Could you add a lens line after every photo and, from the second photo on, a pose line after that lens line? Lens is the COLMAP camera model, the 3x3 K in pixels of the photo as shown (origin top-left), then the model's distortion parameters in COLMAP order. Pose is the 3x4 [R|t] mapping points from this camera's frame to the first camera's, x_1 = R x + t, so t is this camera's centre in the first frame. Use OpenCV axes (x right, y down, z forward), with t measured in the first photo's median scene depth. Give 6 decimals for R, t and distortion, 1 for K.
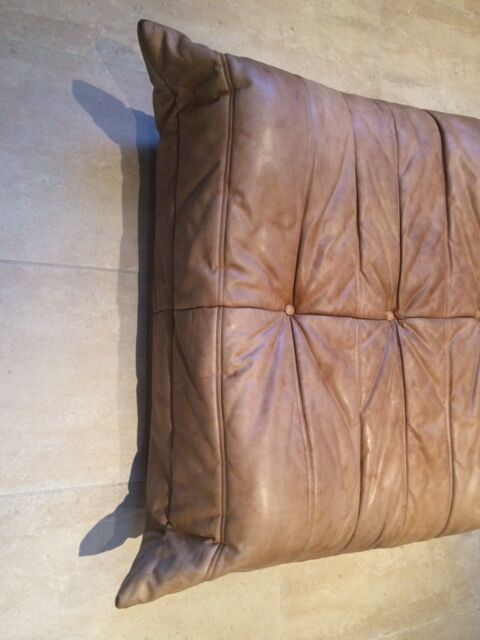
lens RADIAL K [[570.6, 0, 240.0], [0, 570.6, 320.0], [0, 0, 1]] dist [0.074050, -0.106280]
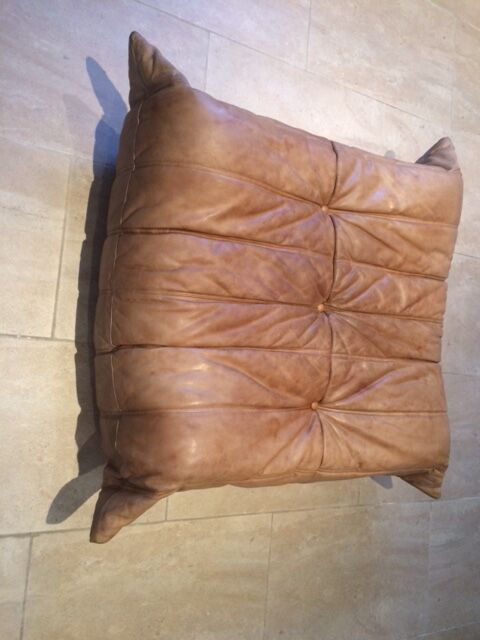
lens RADIAL K [[547.5, 0, 240.0], [0, 547.5, 320.0], [0, 0, 1]] dist [0.110700, -0.159350]
pose [[0.287697, -0.896340, -0.337349, 0.616742], [0.826349, 0.054267, 0.560537, -0.844479], [-0.484125, -0.440033, 0.756302, 0.213415]]
